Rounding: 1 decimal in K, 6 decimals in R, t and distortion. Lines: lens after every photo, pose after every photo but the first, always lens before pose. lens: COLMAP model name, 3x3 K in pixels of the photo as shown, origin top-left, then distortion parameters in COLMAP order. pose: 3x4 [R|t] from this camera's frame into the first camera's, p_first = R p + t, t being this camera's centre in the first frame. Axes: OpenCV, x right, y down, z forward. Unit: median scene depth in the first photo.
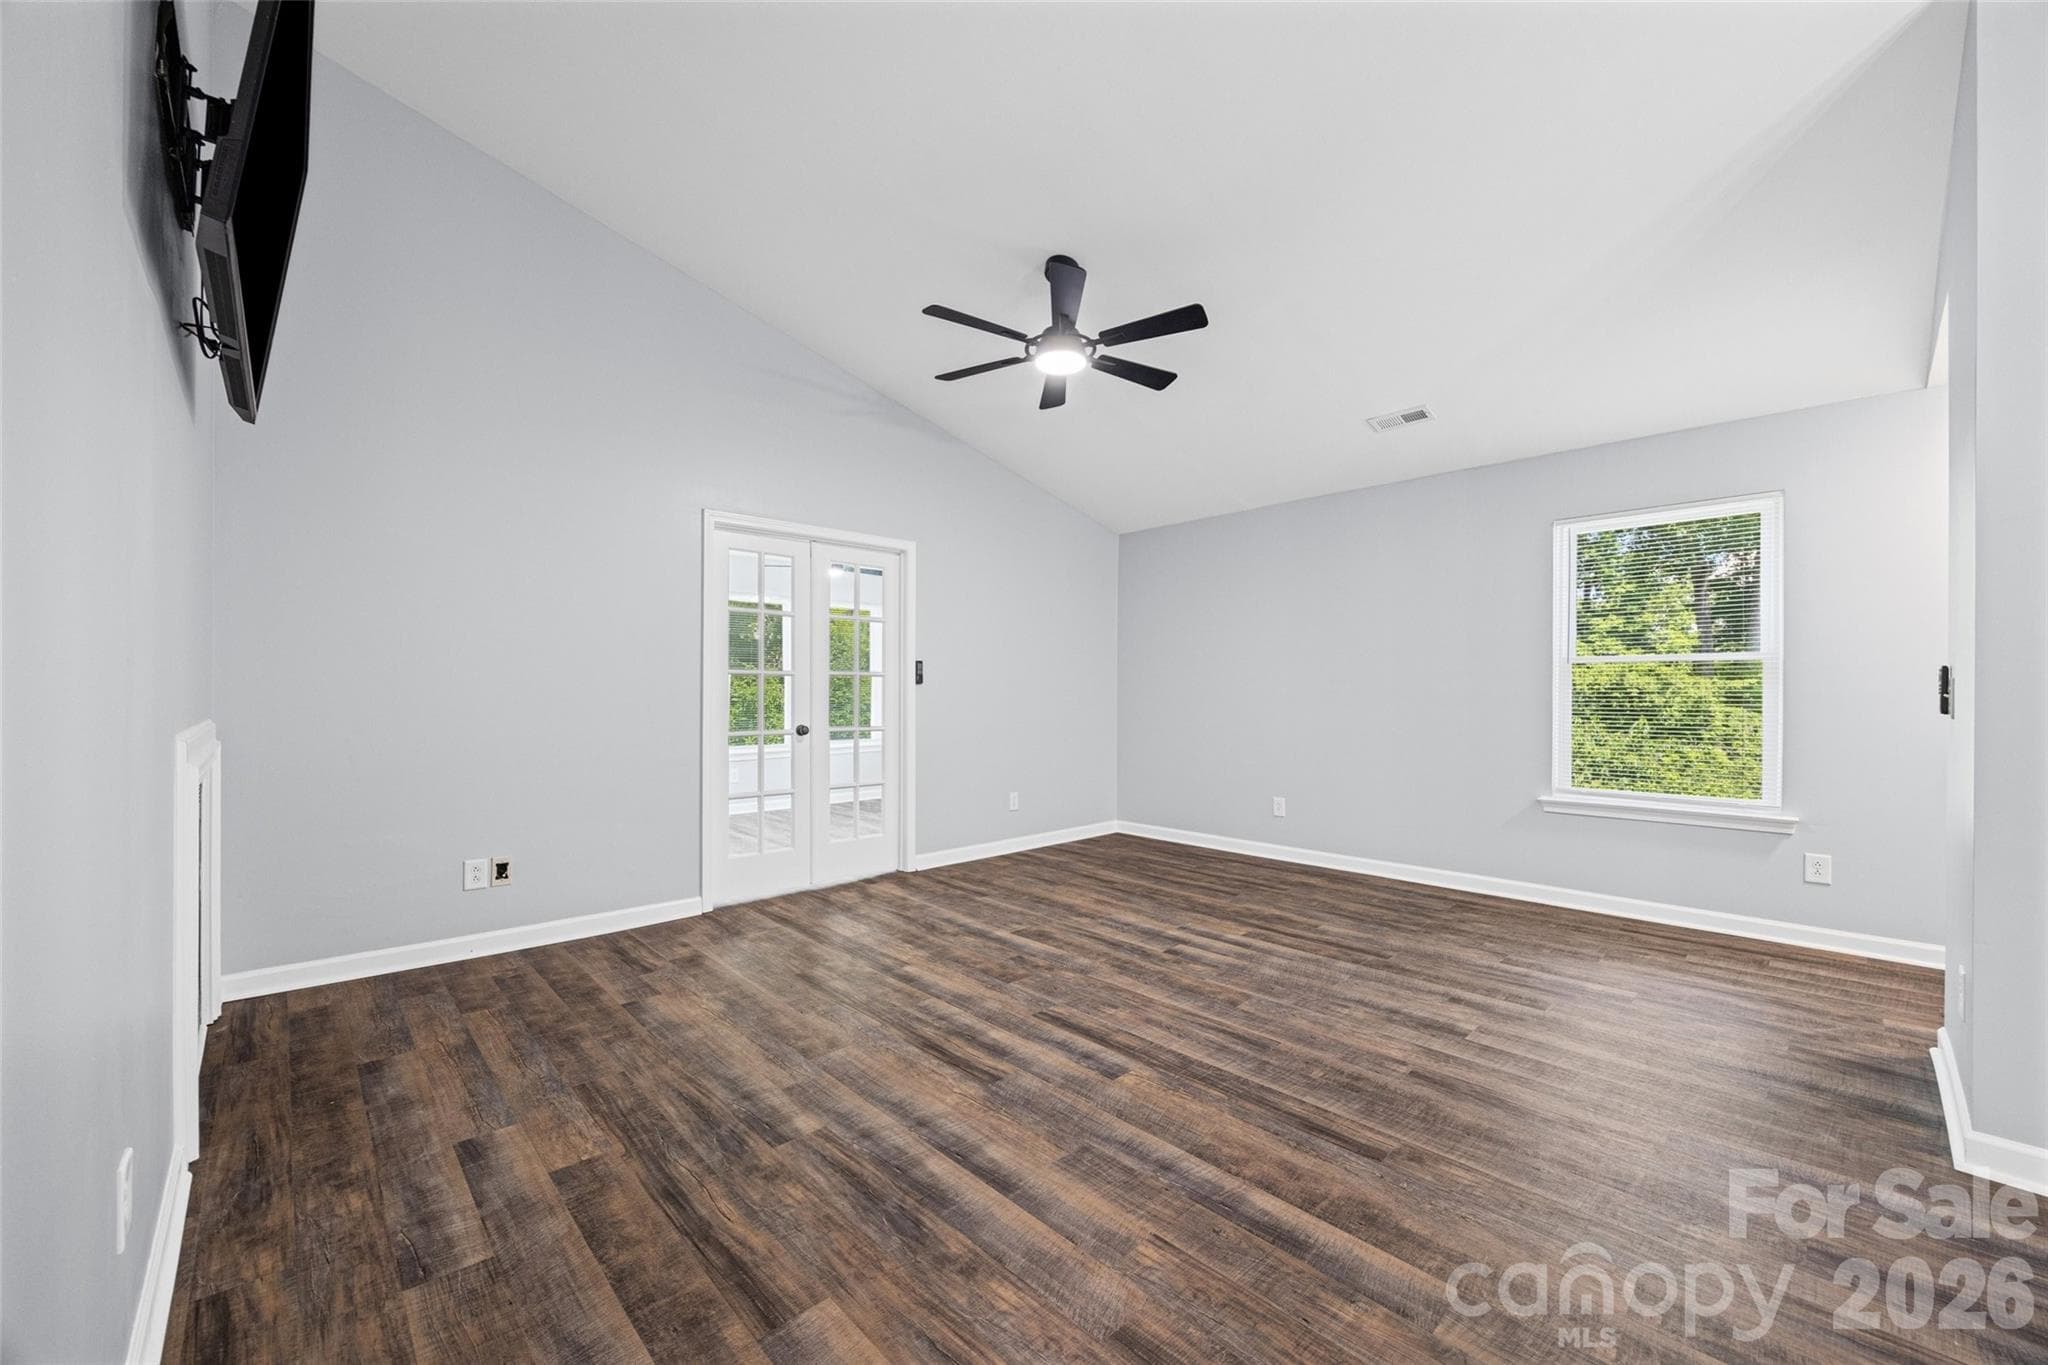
lens RADIAL K [[784.5, 0, 1012.0], [0, 784.5, 684.1], [0, 0, 1]] dist [-0.003316, -0.000209]
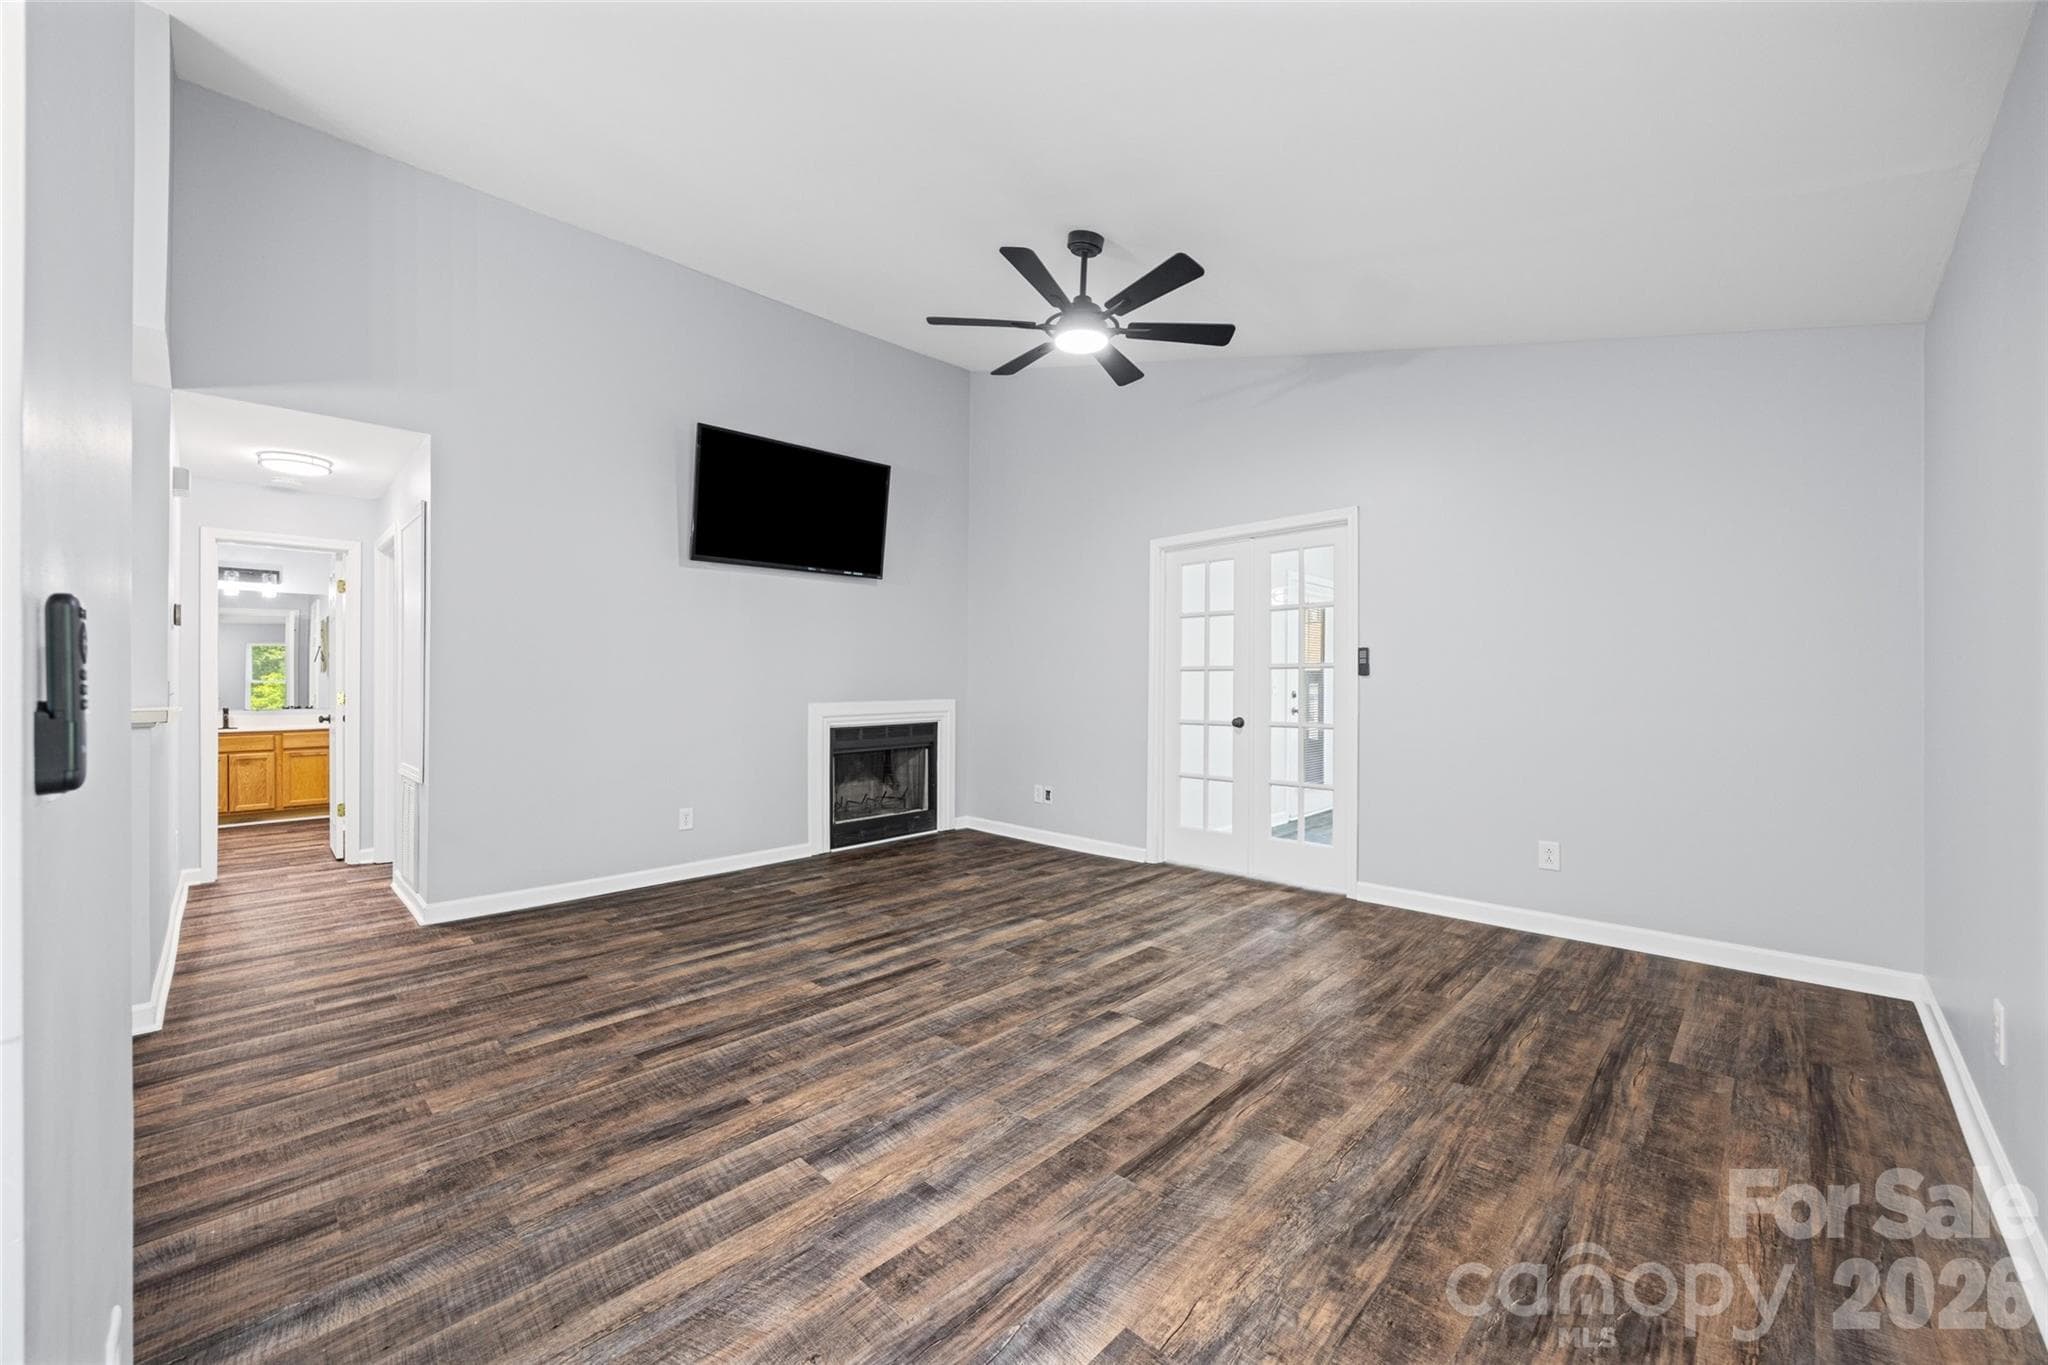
lens RADIAL K [[784.5, 0, 1012.0], [0, 784.5, 684.1], [0, 0, 1]] dist [-0.003316, -0.000209]
pose [[0.032337, -0.004424, -0.999467, 1.102145], [0.016578, 0.999855, -0.003889, 0.015204], [0.999340, -0.016443, 0.032405, 0.989889]]
